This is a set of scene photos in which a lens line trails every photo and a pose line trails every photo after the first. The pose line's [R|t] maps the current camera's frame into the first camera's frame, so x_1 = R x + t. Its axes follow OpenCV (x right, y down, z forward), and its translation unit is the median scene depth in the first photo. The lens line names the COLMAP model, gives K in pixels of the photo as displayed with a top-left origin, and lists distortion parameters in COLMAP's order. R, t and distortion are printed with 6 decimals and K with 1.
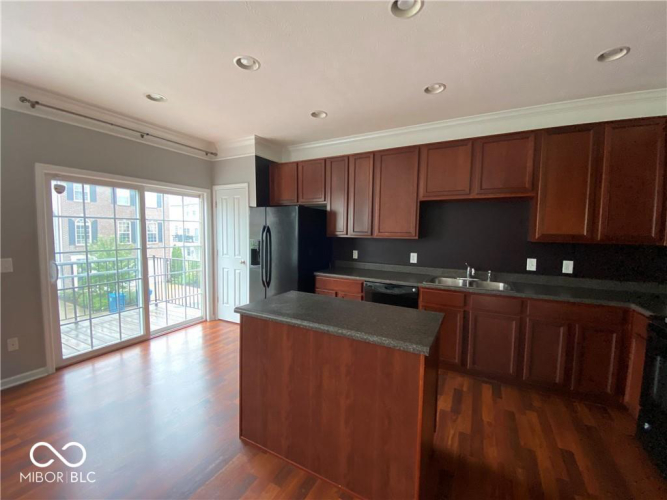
lens RADIAL K [[278.0, 0, 338.7], [0, 278.0, 250.3], [0, 0, 1]] dist [0.008141, -0.002440]
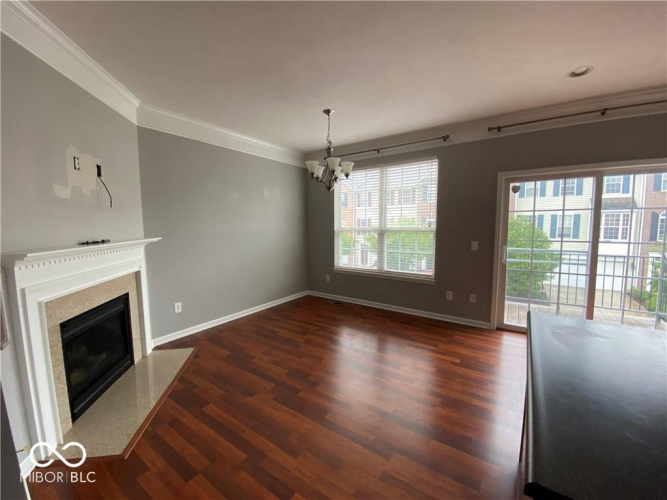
lens RADIAL K [[278.0, 0, 335.1], [0, 278.0, 251.5], [0, 0, 1]] dist [0.008141, -0.002440]
pose [[-0.062387, 0.088511, -0.994120, 0.309408], [-0.064070, 0.993650, 0.092490, -0.006786], [0.995993, 0.069464, -0.056320, 0.289137]]
